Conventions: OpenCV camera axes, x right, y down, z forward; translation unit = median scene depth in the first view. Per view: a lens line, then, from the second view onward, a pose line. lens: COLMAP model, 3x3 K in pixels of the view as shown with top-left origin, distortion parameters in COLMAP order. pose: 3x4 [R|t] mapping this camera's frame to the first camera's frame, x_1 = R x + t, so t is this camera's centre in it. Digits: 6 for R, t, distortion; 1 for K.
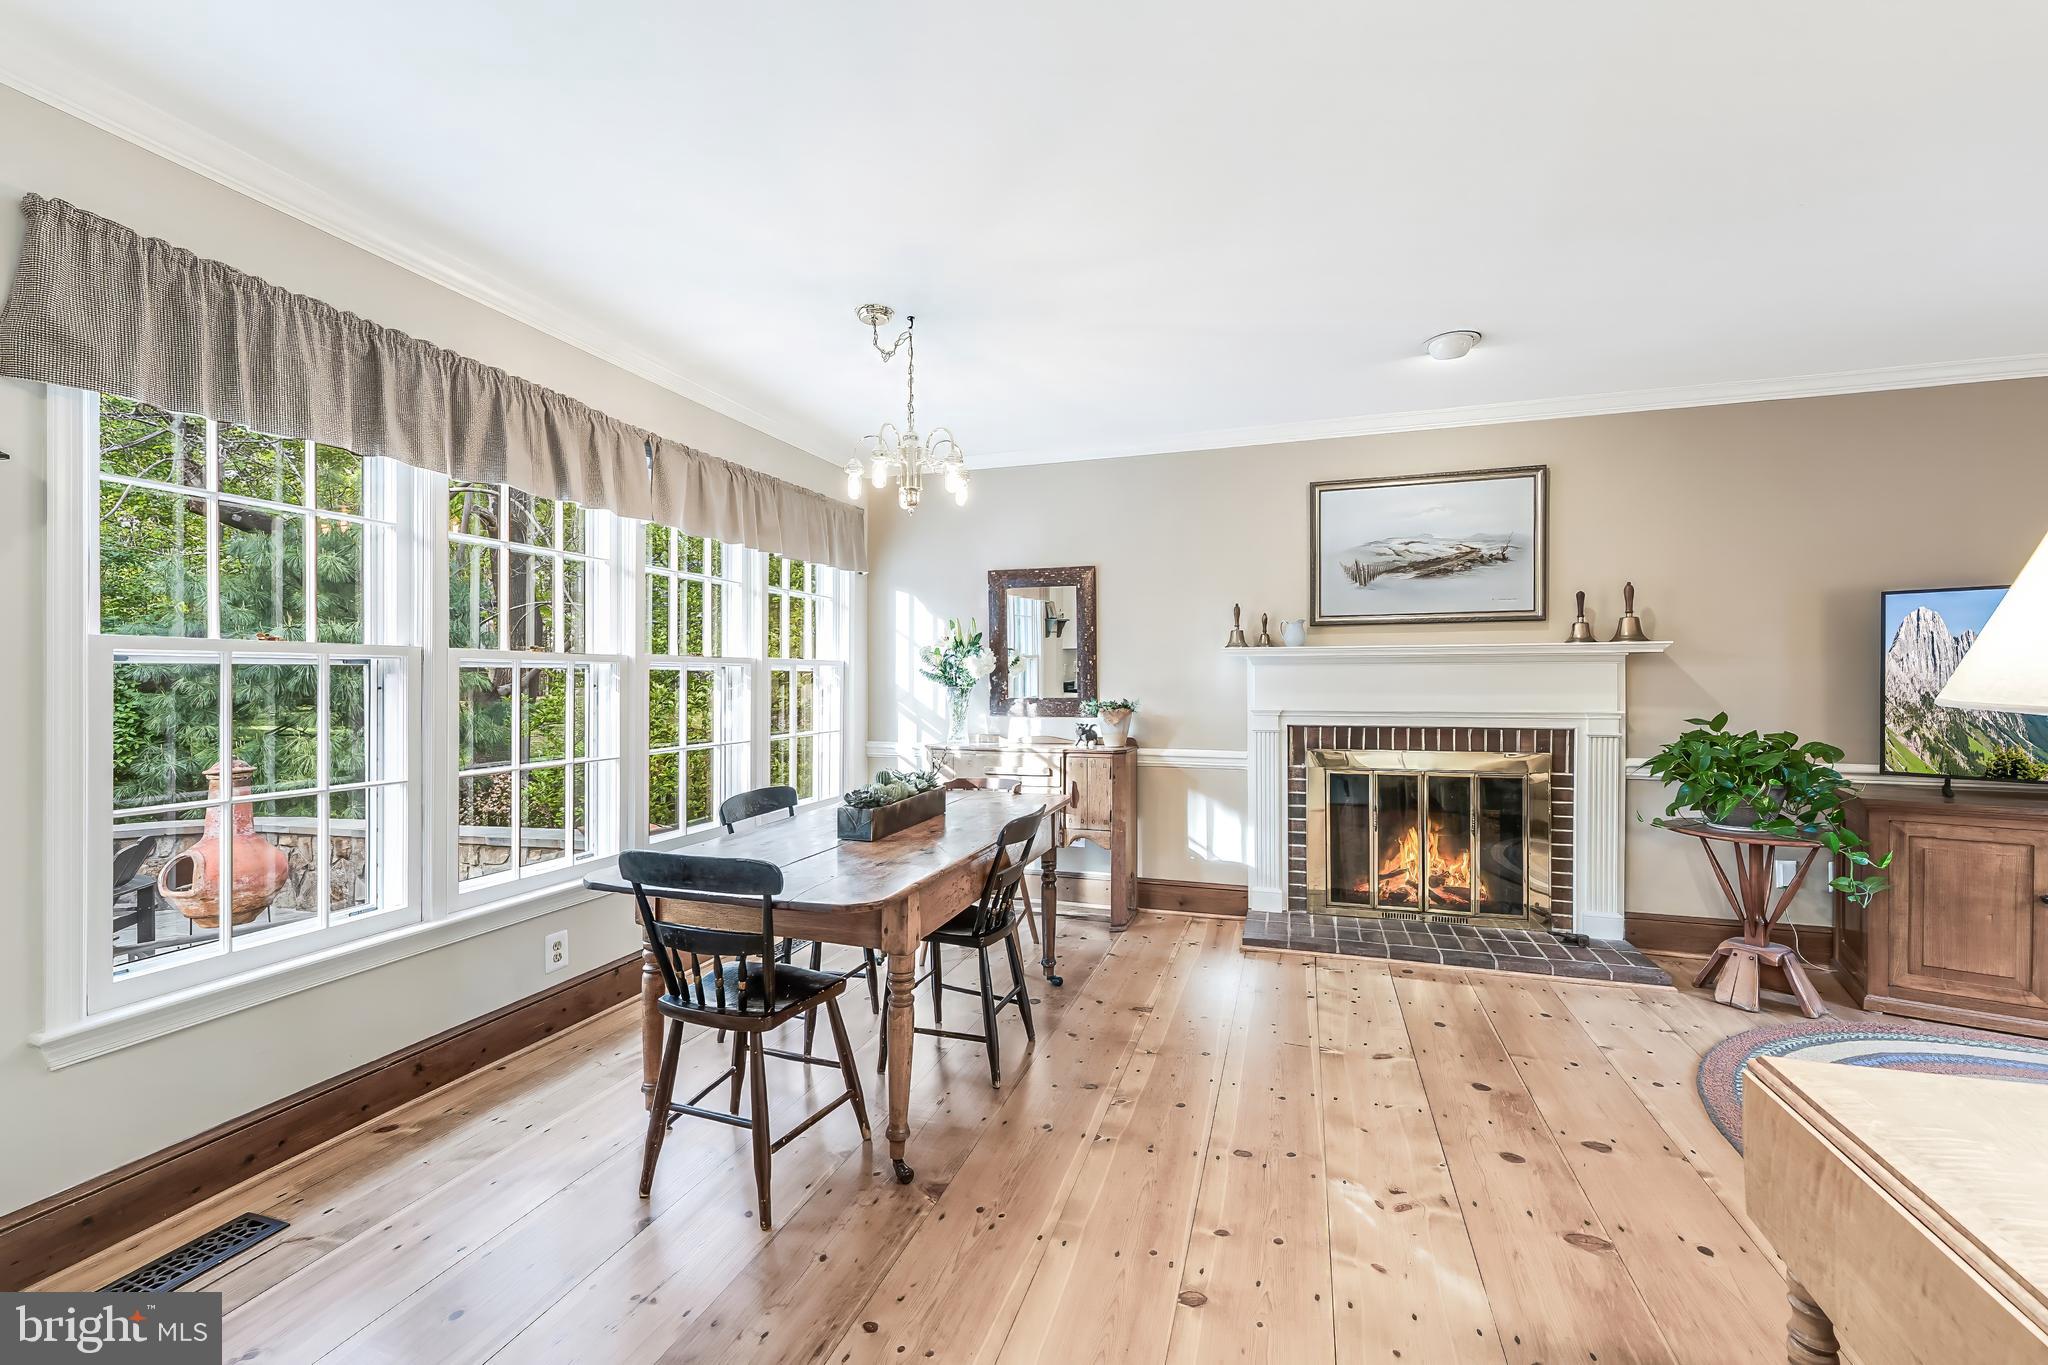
lens RADIAL K [[823.0, 0, 1031.4], [0, 823.0, 684.8], [0, 0, 1]] dist [0.000440, 0.000004]
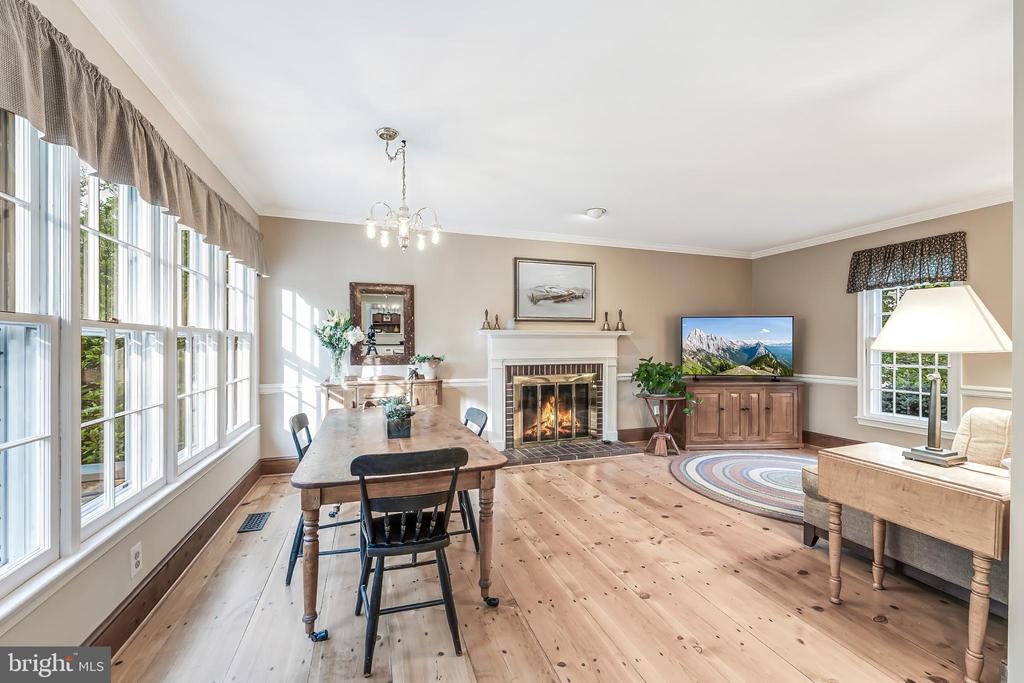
lens RADIAL K [[415.9, 0, 513.4], [0, 415.9, 347.8], [0, 0, 1]] dist [0.000666, -0.000037]
pose [[0.796937, -0.004176, 0.604048, -0.369972], [0.003378, 0.999991, 0.002457, -0.001293], [-0.604053, 0.000083, 0.796944, 0.104009]]
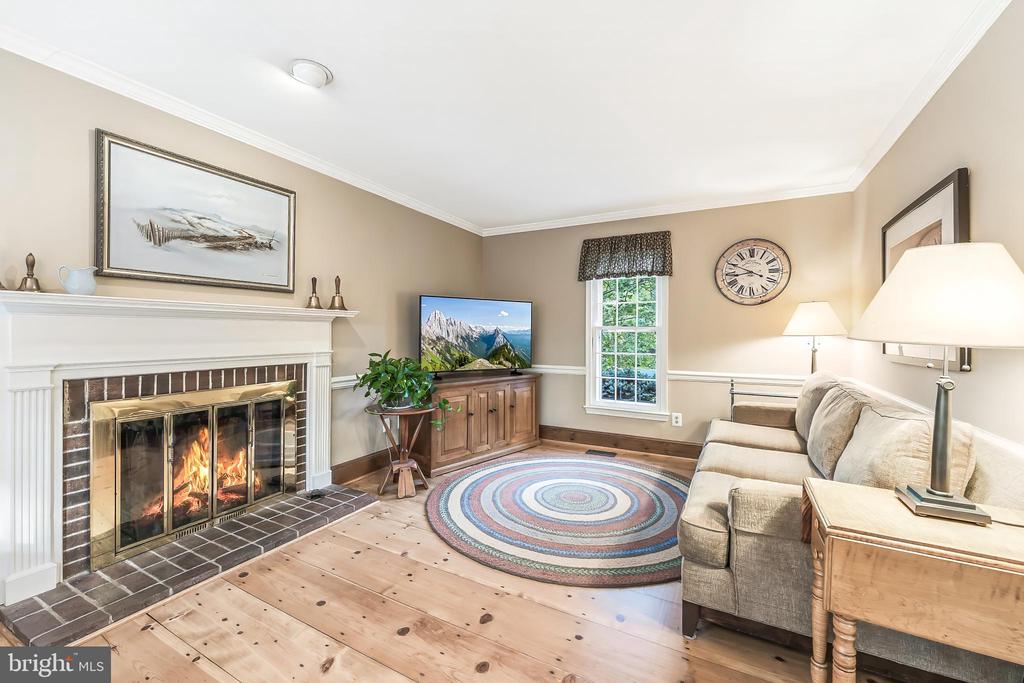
lens RADIAL K [[414.6, 0, 516.5], [0, 414.6, 333.7], [0, 0, 1]] dist [0.000463, -0.000239]
pose [[0.169464, 0.000649, 0.985536, -0.063899], [0.000113, 1.000000, -0.000679, -0.002314], [-0.985536, 0.000227, 0.169464, 0.451174]]
